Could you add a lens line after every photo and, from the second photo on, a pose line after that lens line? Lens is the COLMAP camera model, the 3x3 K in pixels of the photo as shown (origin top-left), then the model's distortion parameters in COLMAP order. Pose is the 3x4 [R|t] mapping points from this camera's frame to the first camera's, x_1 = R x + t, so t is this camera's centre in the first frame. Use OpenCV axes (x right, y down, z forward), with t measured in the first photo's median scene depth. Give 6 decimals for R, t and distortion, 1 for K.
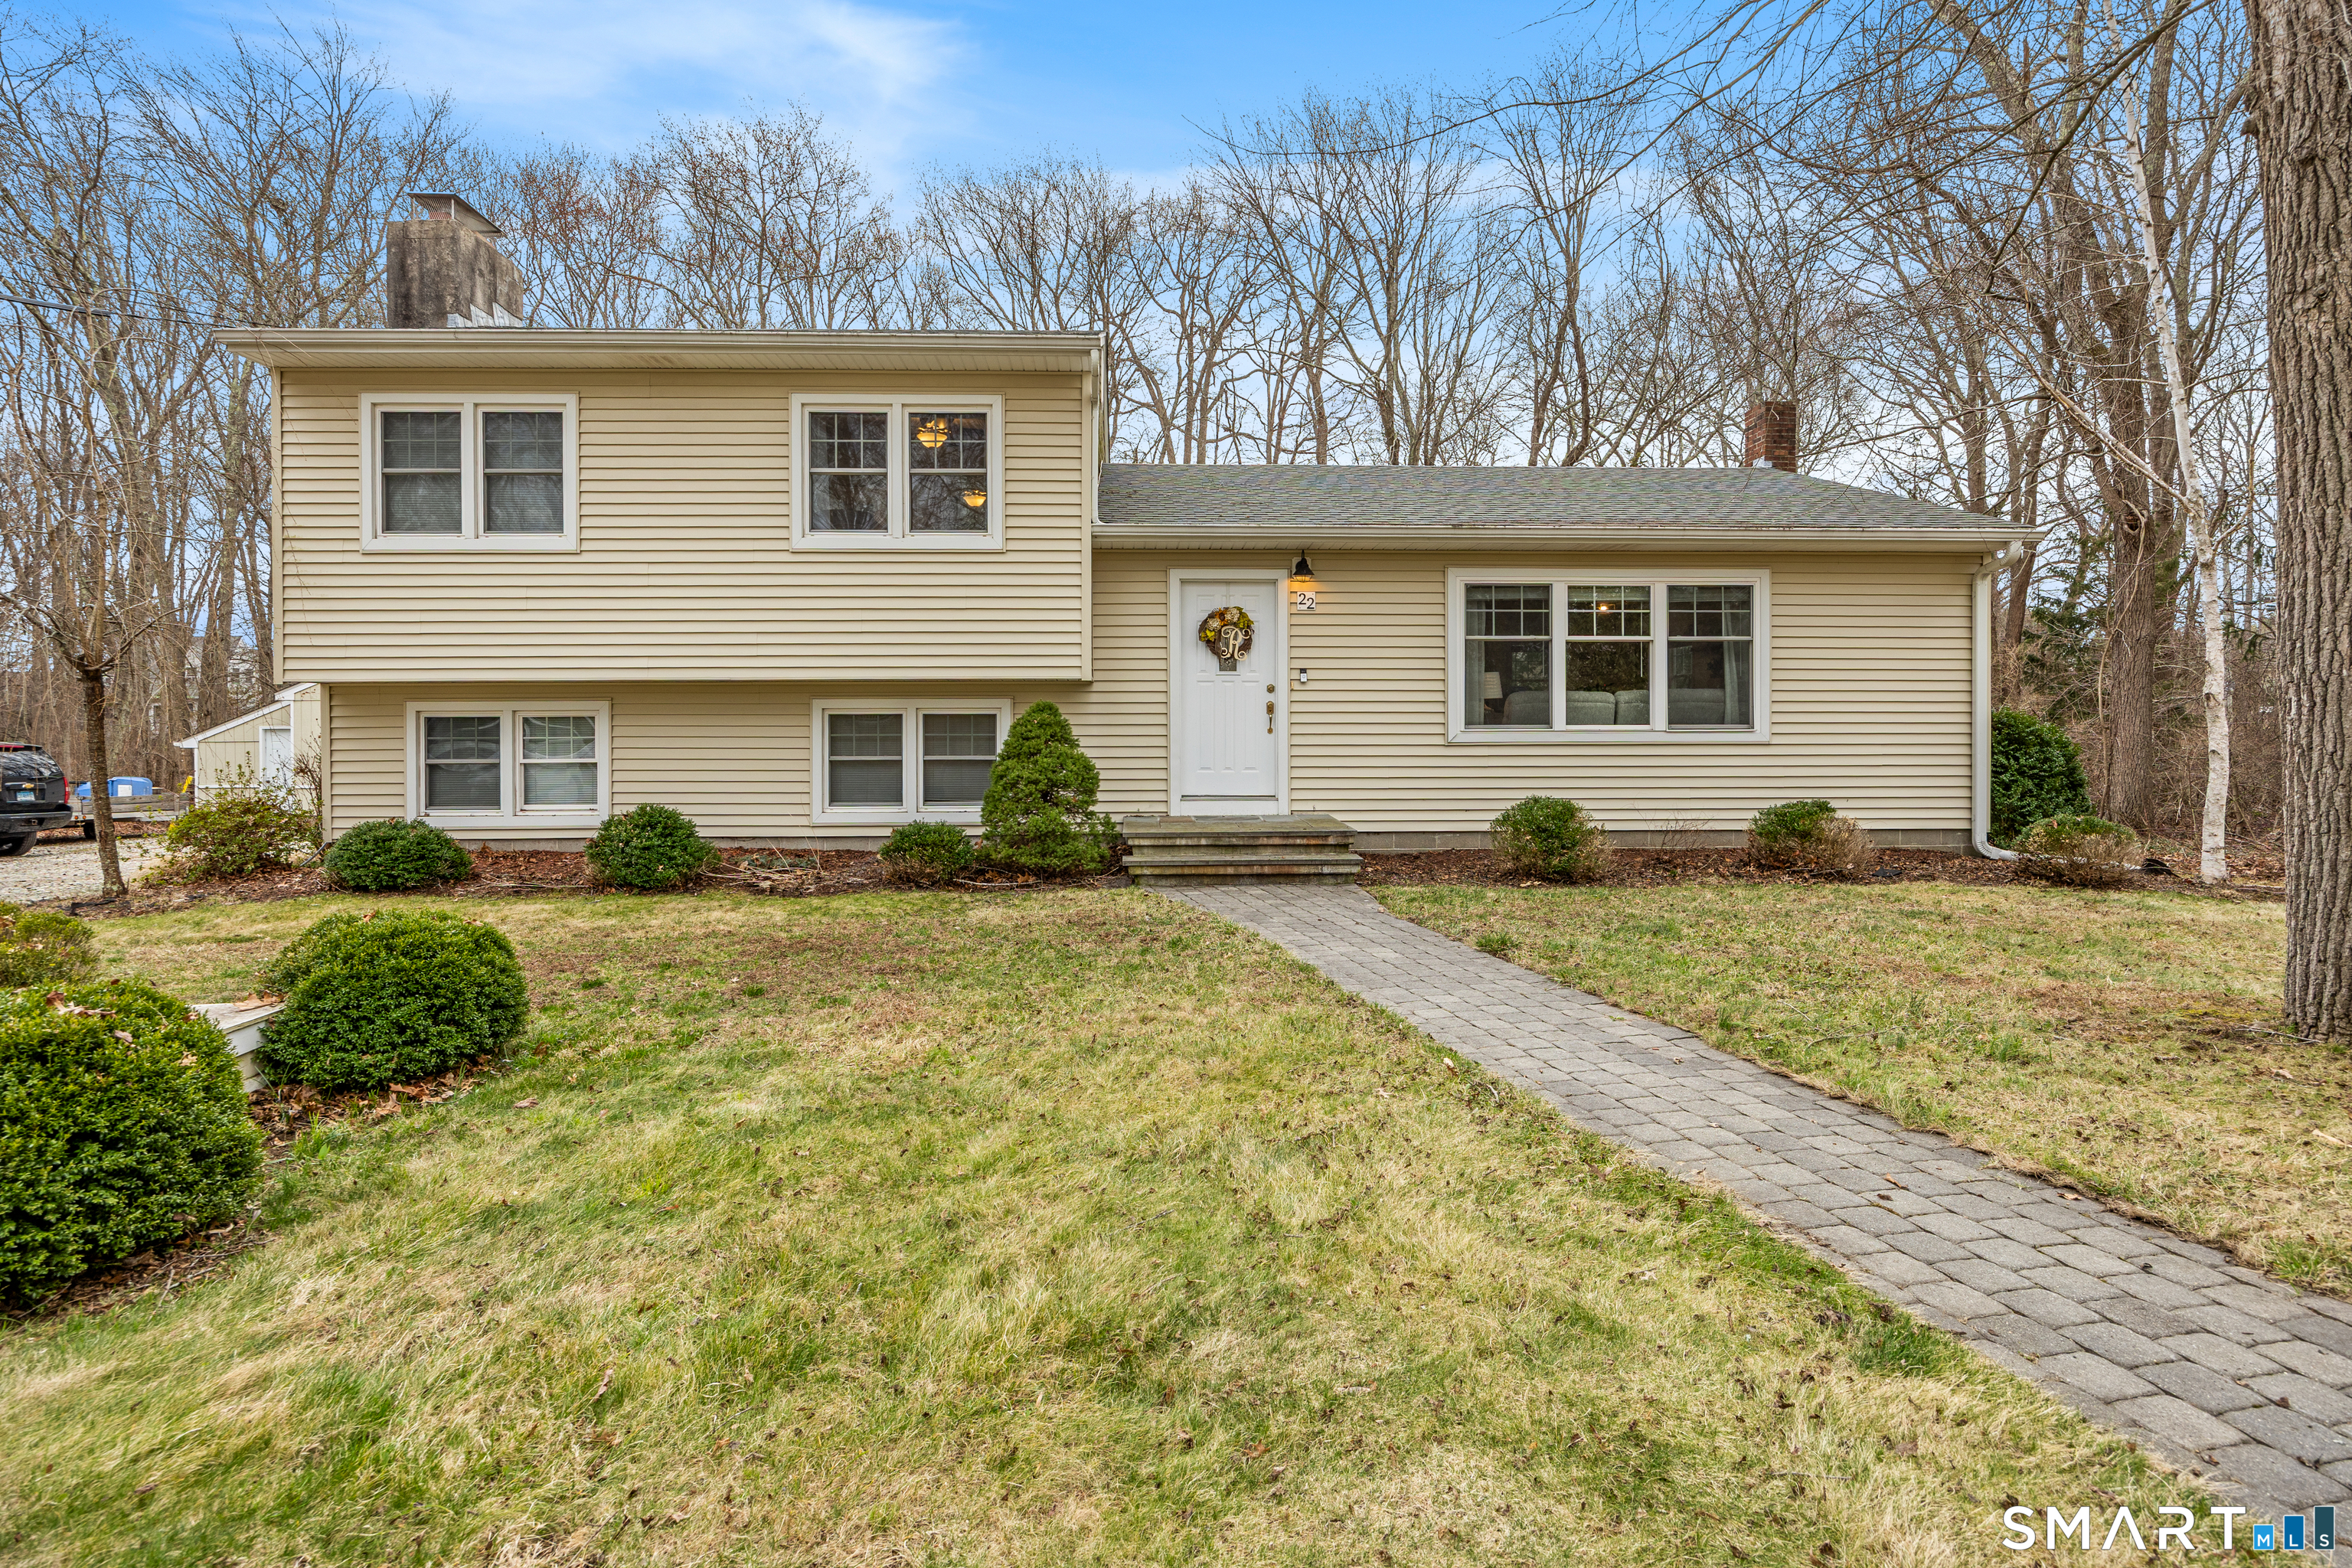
lens RADIAL K [[1246.1, 0, 1175.0], [0, 1246.1, 769.4], [0, 0, 1]] dist [0.005073, 0.002527]
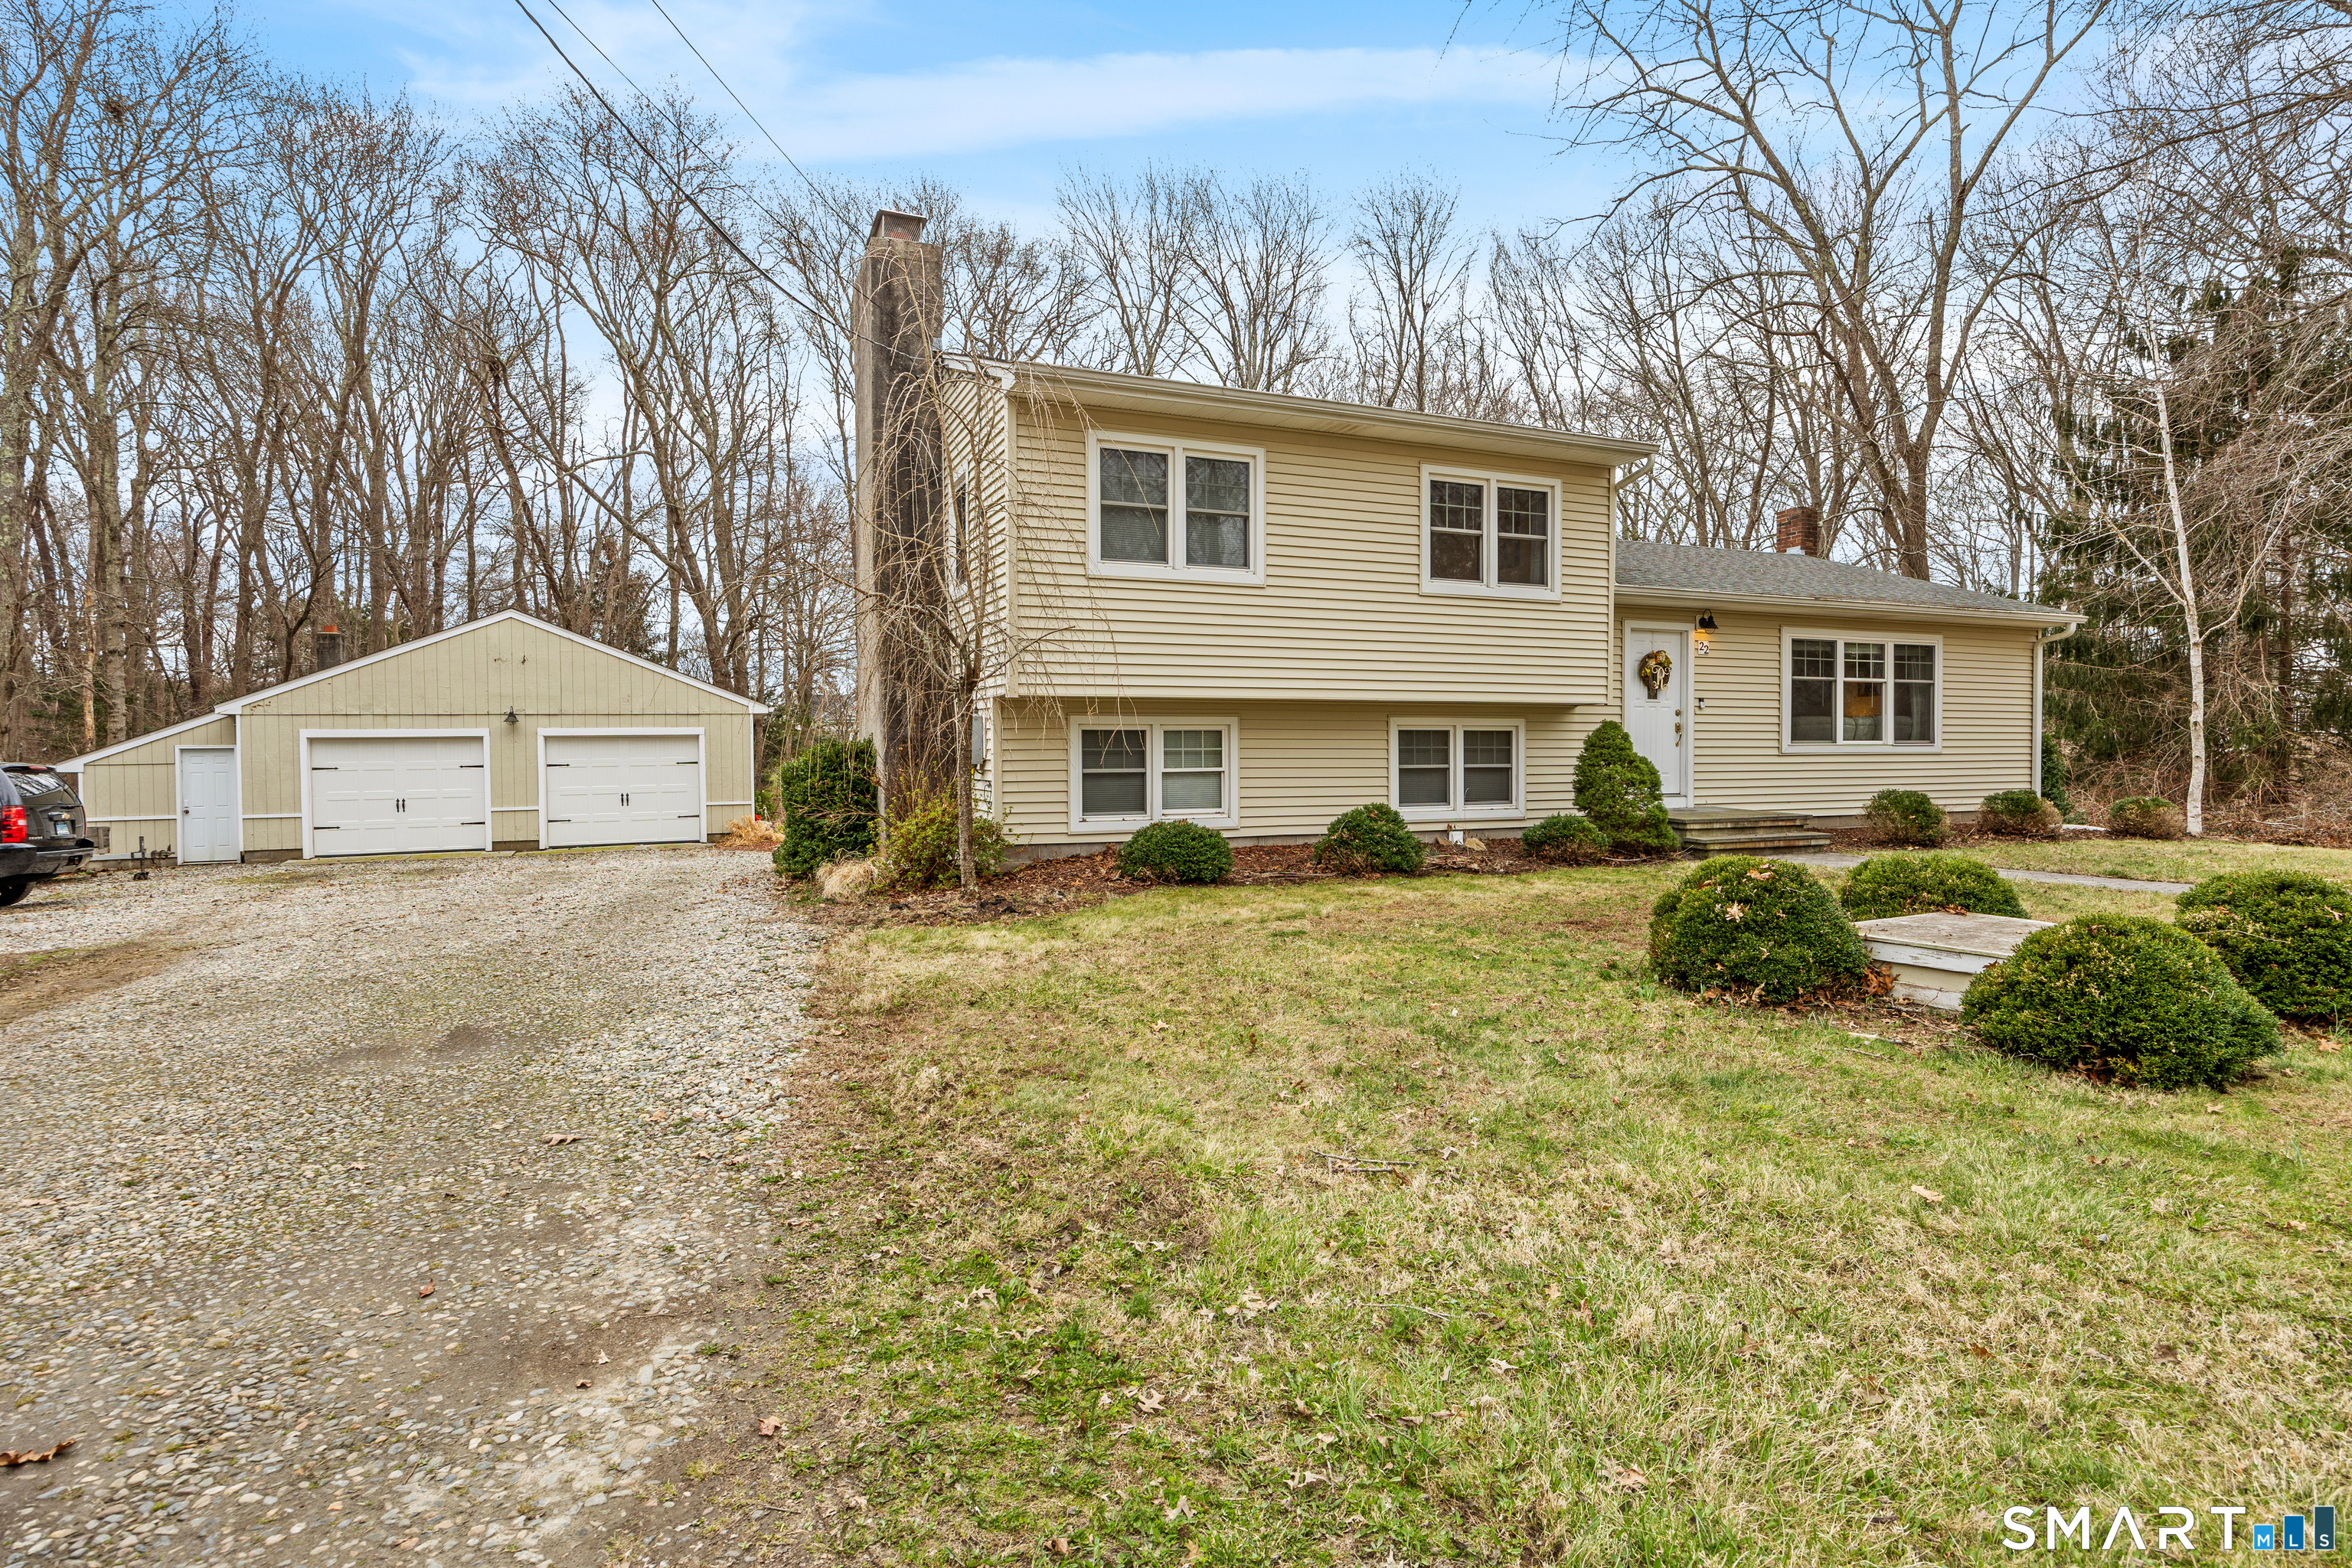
lens RADIAL K [[1246.1, 0, 1178.2], [0, 1246.1, 797.9], [0, 0, 1]] dist [0.005073, 0.002527]
pose [[0.924790, -0.014105, 0.380217, -0.934246], [0.011210, 0.999889, 0.009827, 0.007258], [-0.380313, -0.004825, 0.924845, -0.027488]]
